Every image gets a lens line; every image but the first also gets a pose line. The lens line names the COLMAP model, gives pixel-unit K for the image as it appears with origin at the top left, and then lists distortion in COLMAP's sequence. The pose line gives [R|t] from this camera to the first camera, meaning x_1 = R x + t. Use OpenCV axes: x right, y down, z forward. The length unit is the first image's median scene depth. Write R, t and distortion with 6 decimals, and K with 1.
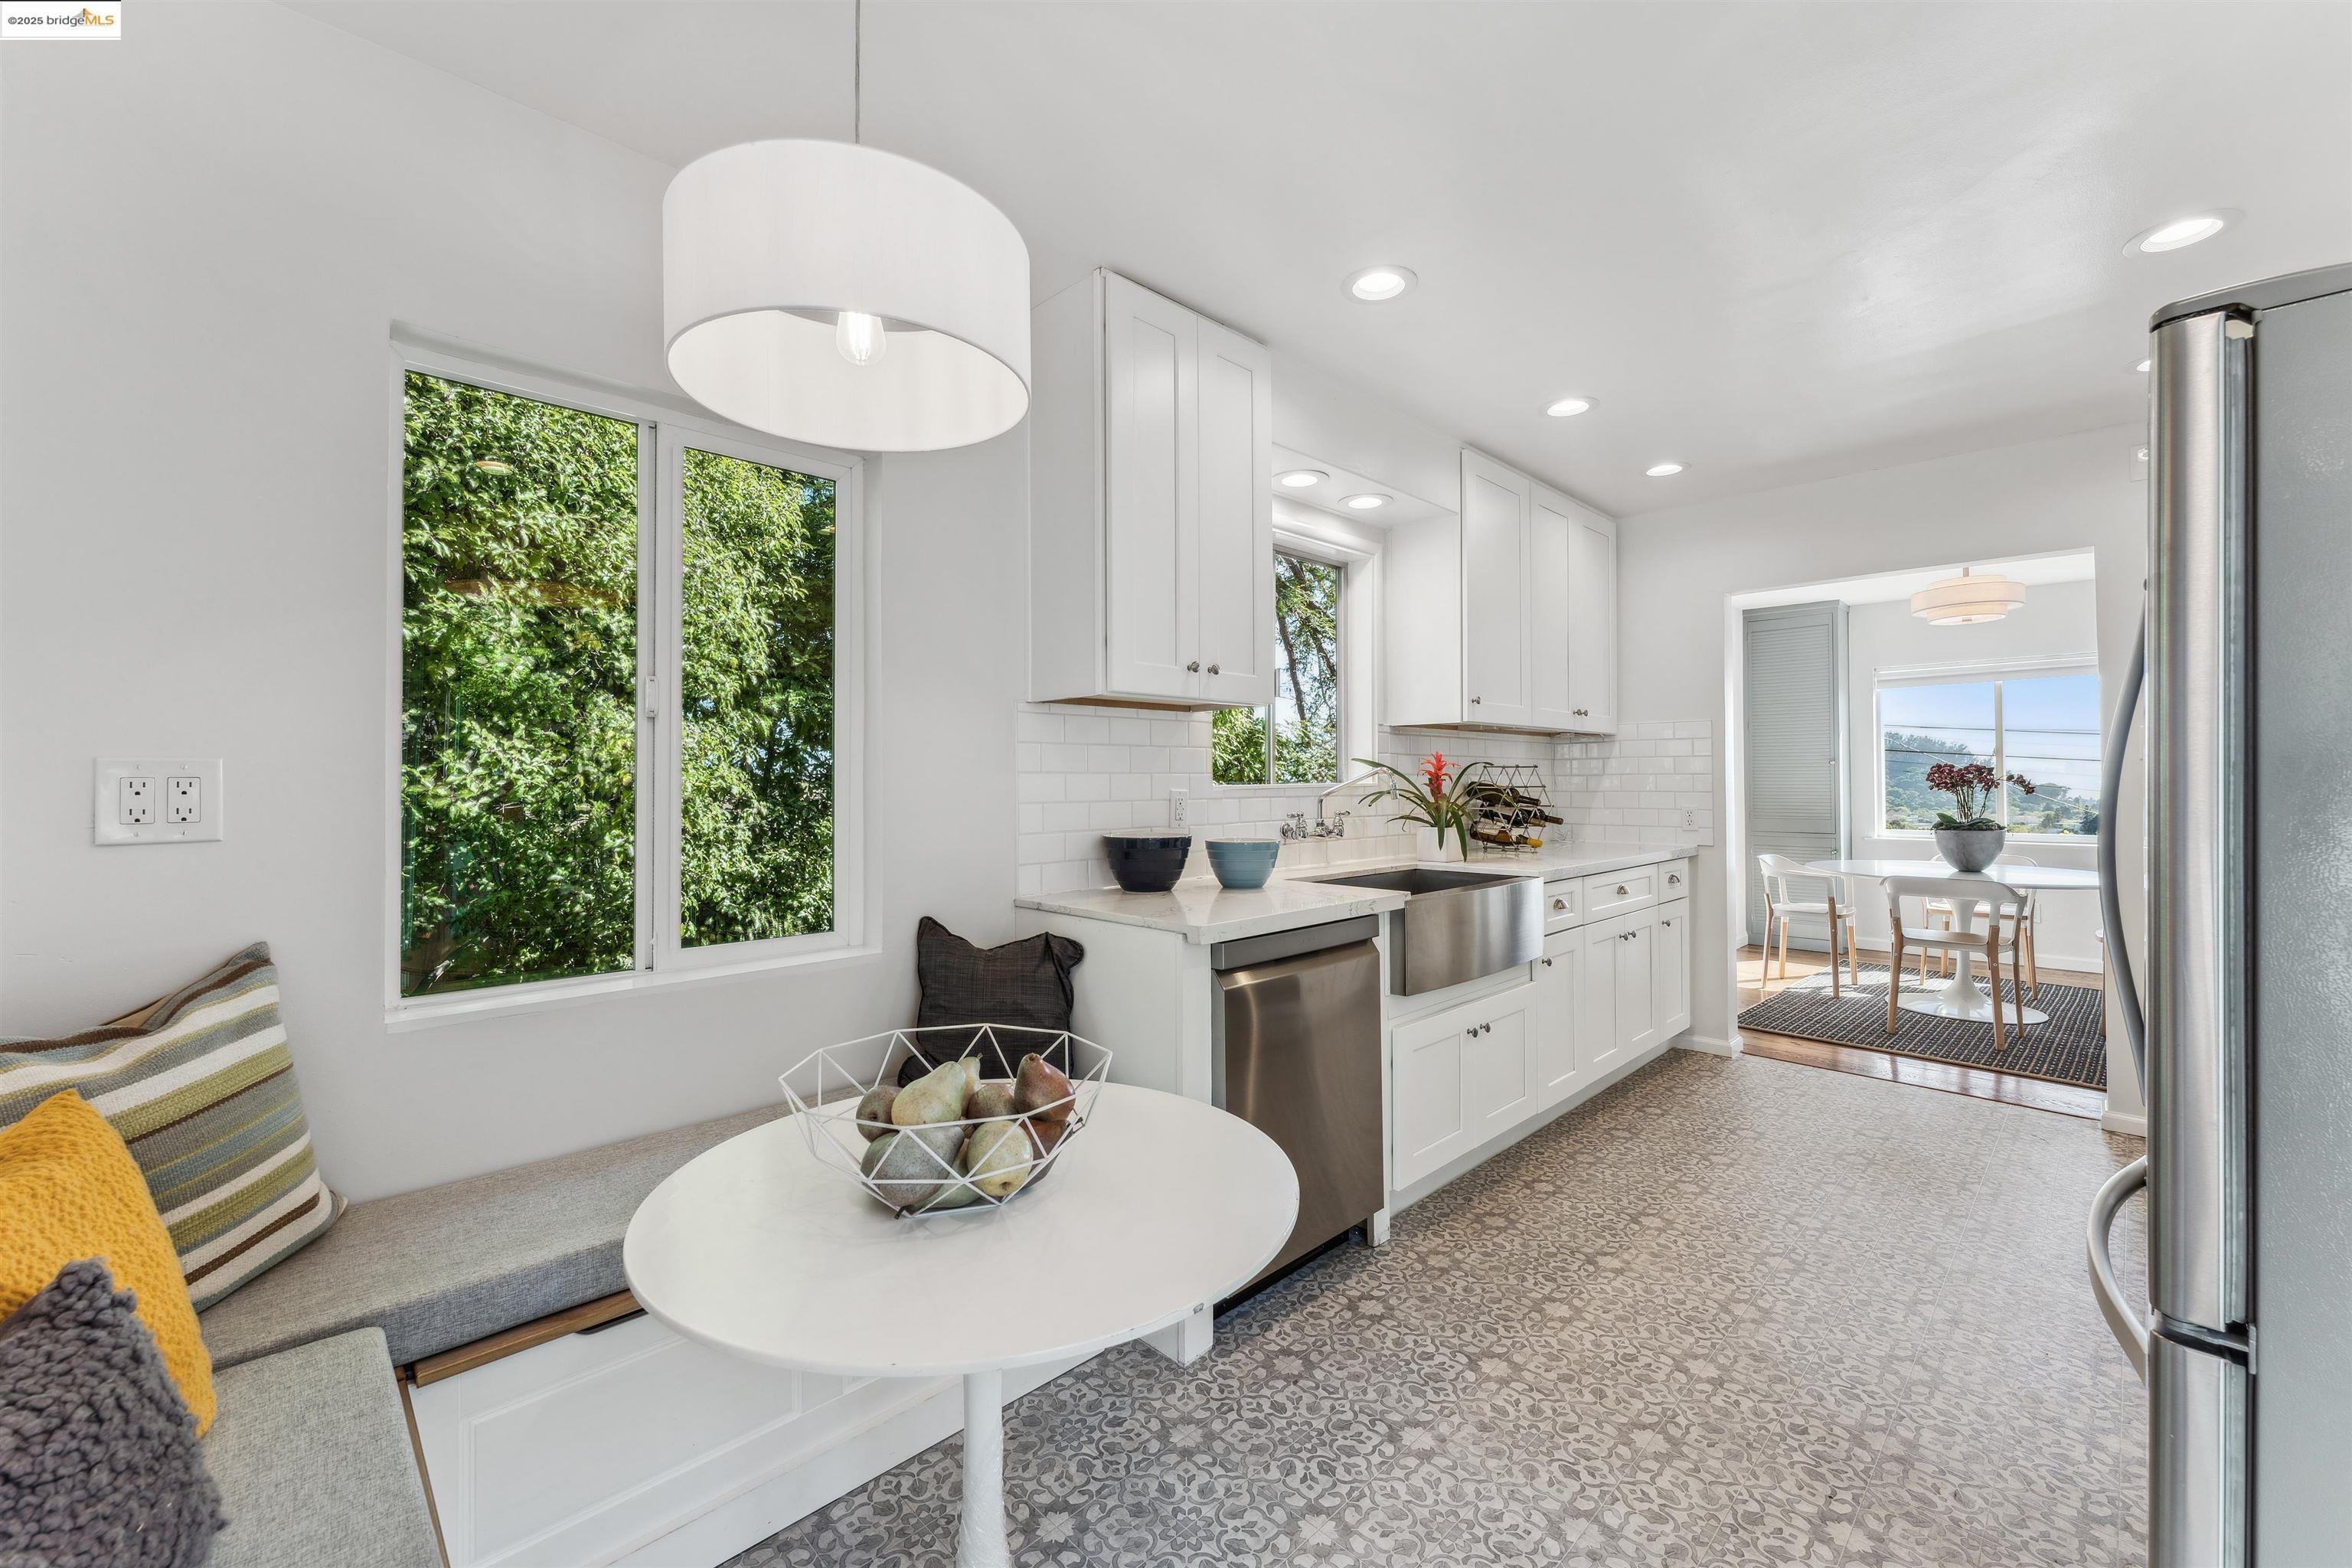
lens RADIAL K [[939.2, 0, 1173.9], [0, 939.2, 775.2], [0, 0, 1]] dist [0.001786, 0.000049]
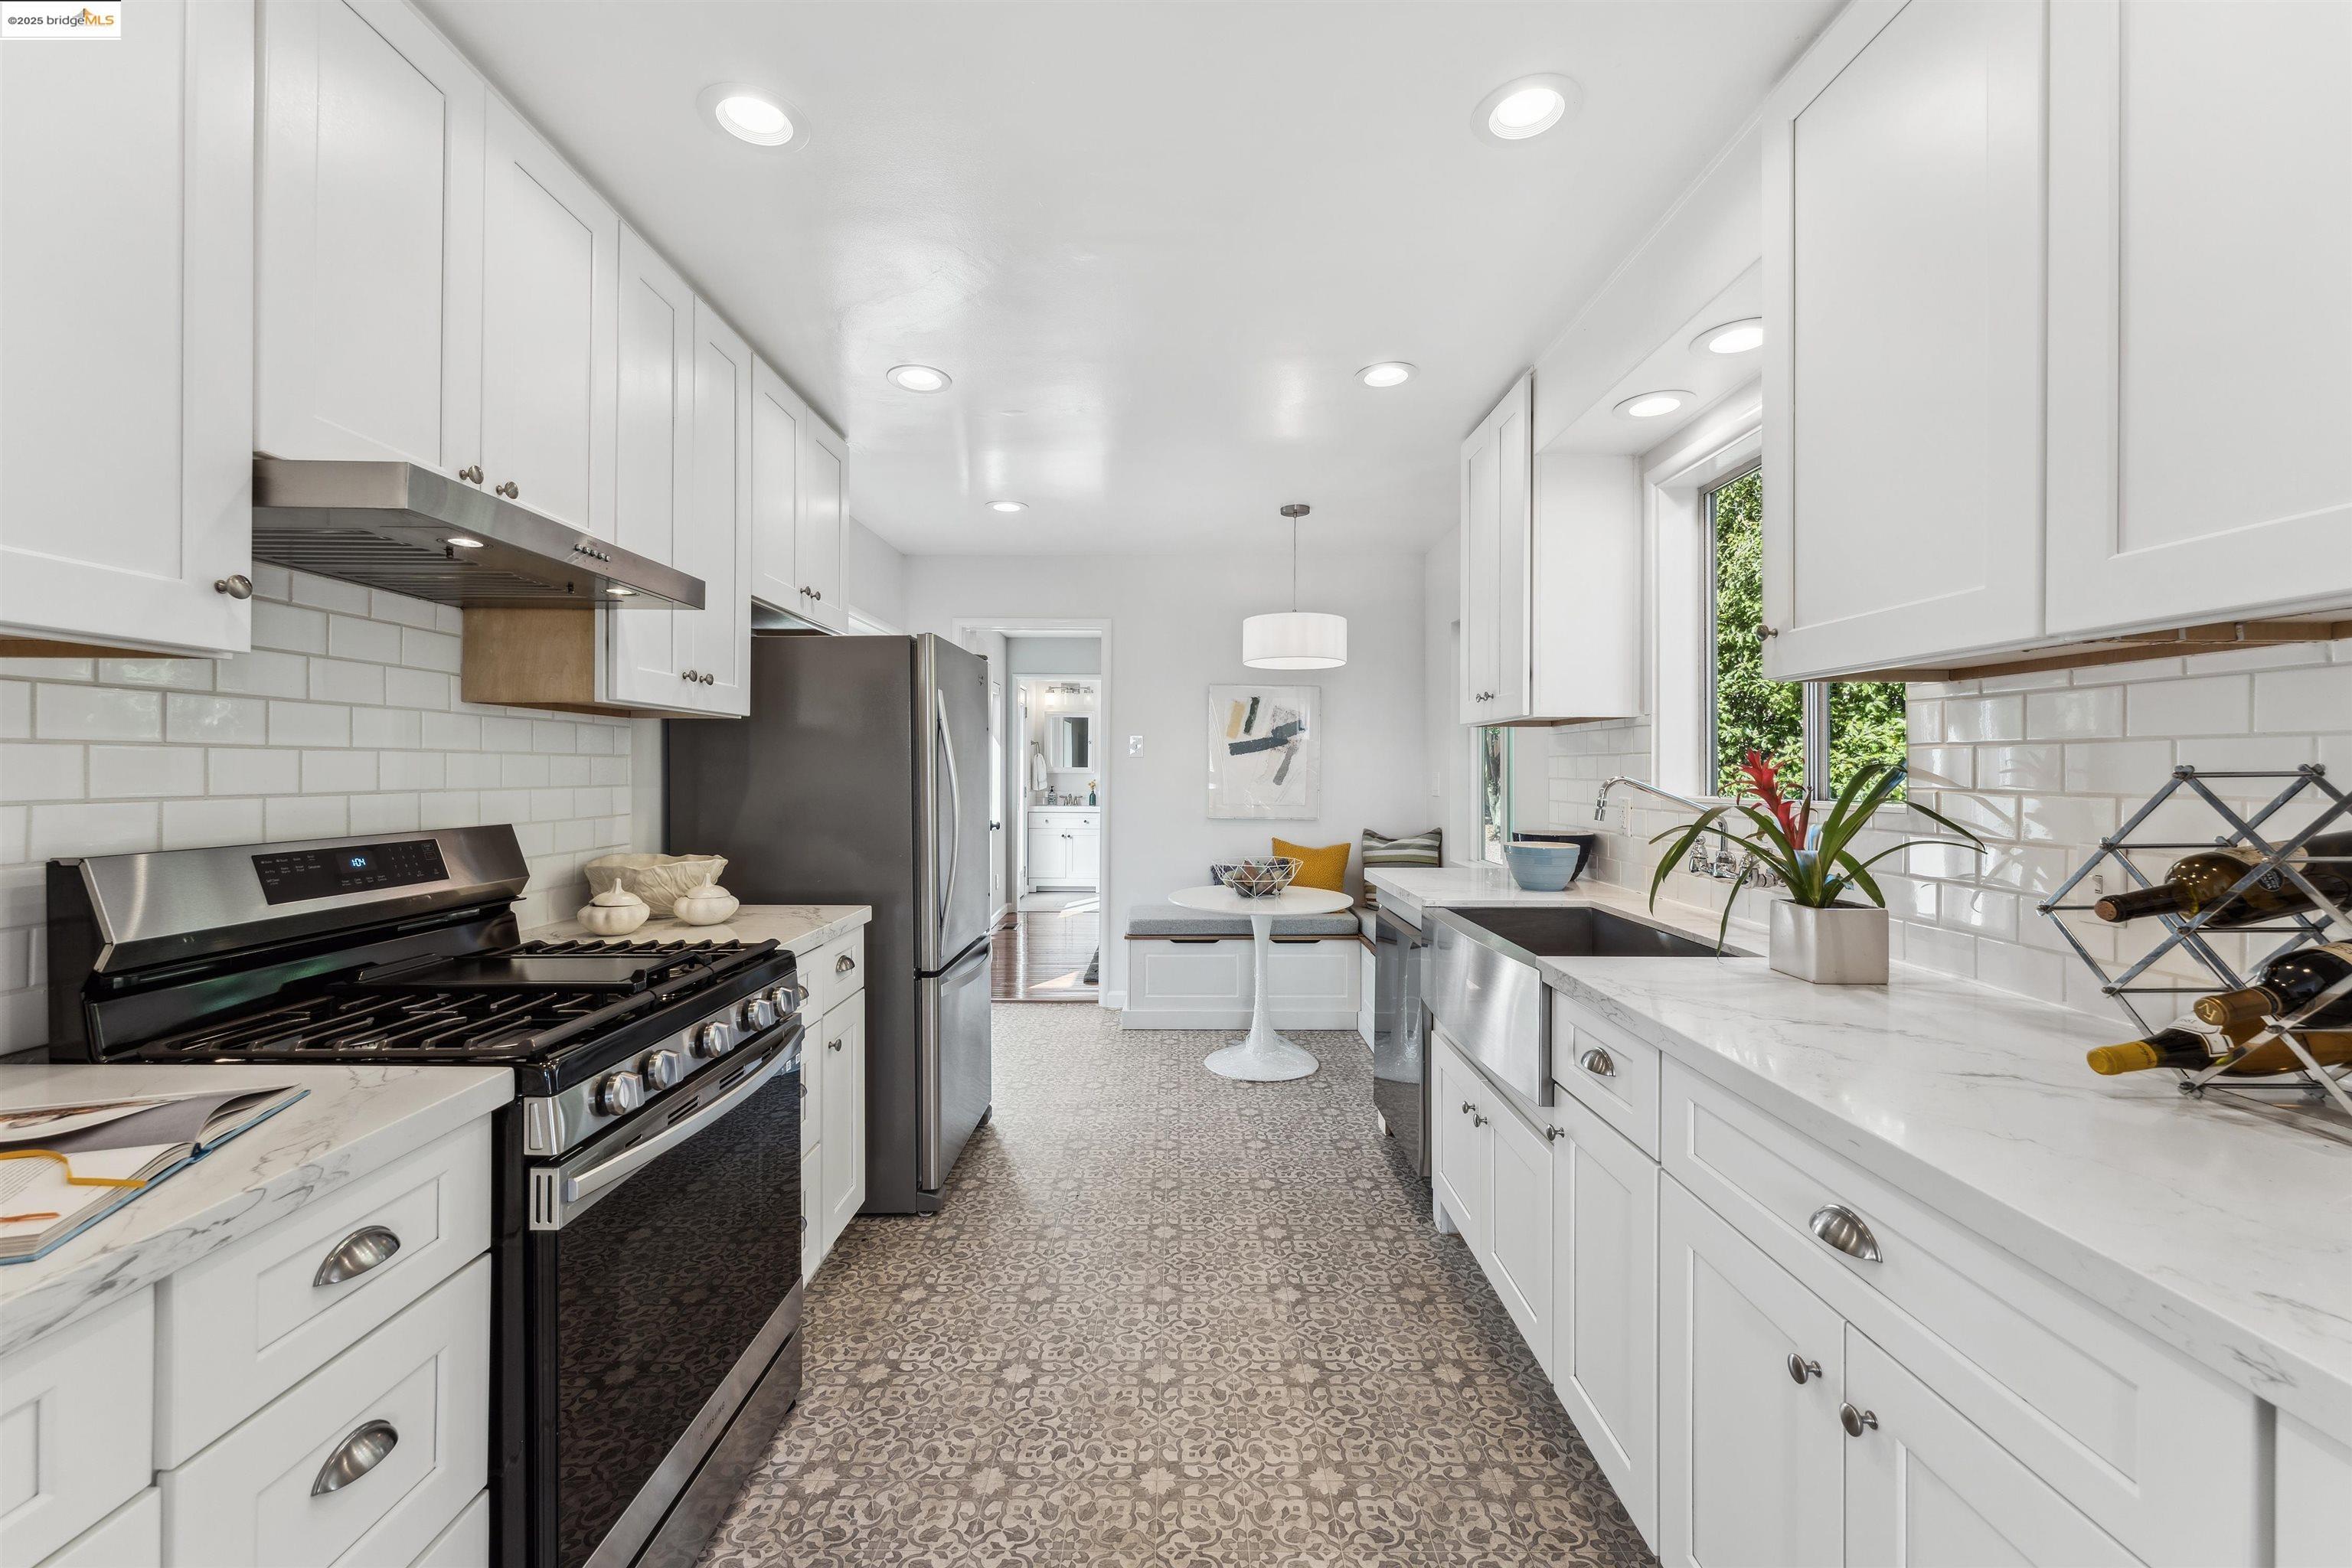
lens RADIAL K [[939.2, 0, 1175.3], [0, 939.2, 774.1], [0, 0, 1]] dist [0.001786, 0.000049]
pose [[-0.702257, 0.002664, -0.711919, 1.256047], [0.001888, 0.999996, 0.001880, -0.014437], [0.711921, -0.000024, -0.702260, 1.632934]]
